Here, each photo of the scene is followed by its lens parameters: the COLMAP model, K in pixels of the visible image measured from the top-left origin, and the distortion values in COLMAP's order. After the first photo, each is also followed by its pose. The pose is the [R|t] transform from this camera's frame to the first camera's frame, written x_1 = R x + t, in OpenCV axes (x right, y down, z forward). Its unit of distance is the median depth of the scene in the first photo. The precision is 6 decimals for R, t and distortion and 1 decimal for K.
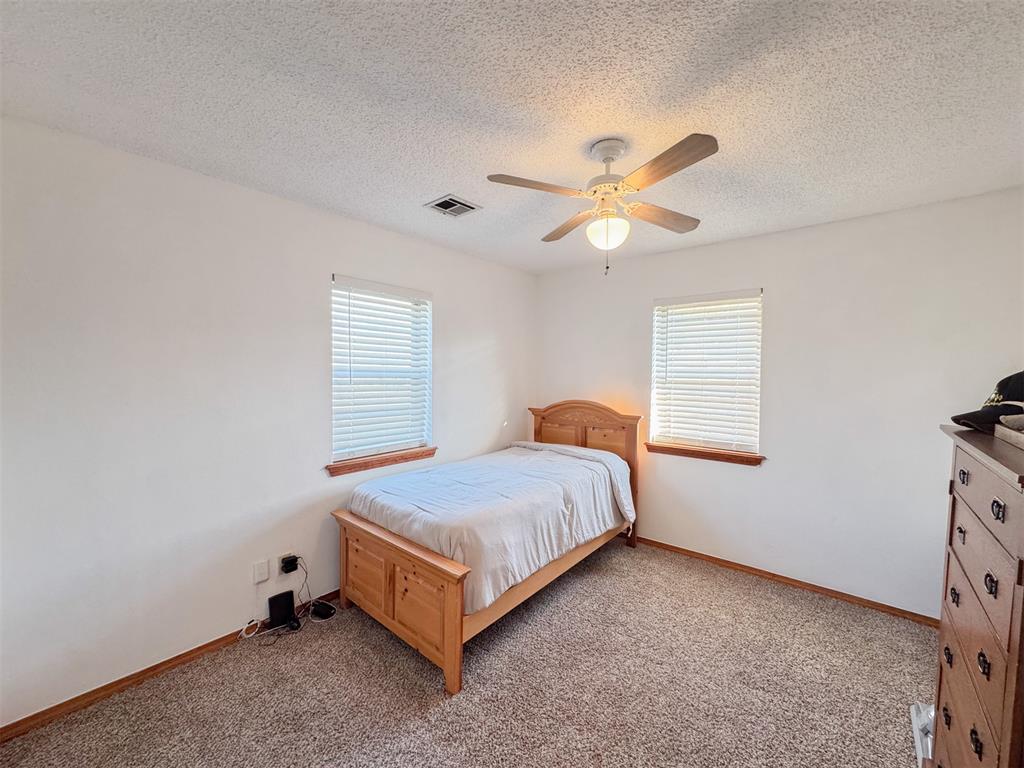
lens RADIAL K [[410.1, 0, 511.2], [0, 410.1, 386.5], [0, 0, 1]] dist [-0.001810, 0.000524]
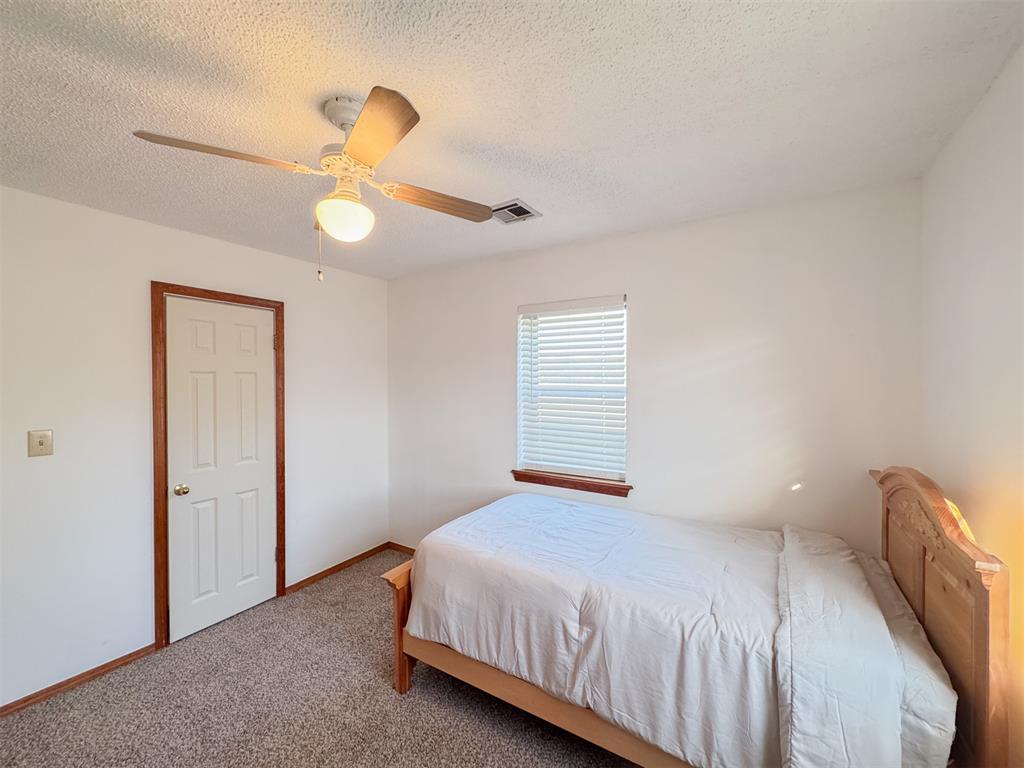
lens RADIAL K [[410.1, 0, 511.5], [0, 410.1, 382.1], [0, 0, 1]] dist [-0.001810, 0.000524]
pose [[0.139976, -0.003354, -0.990149, 0.735993], [-0.033502, 0.999406, -0.008122, -0.050856], [0.989588, 0.034308, 0.139780, 0.842093]]
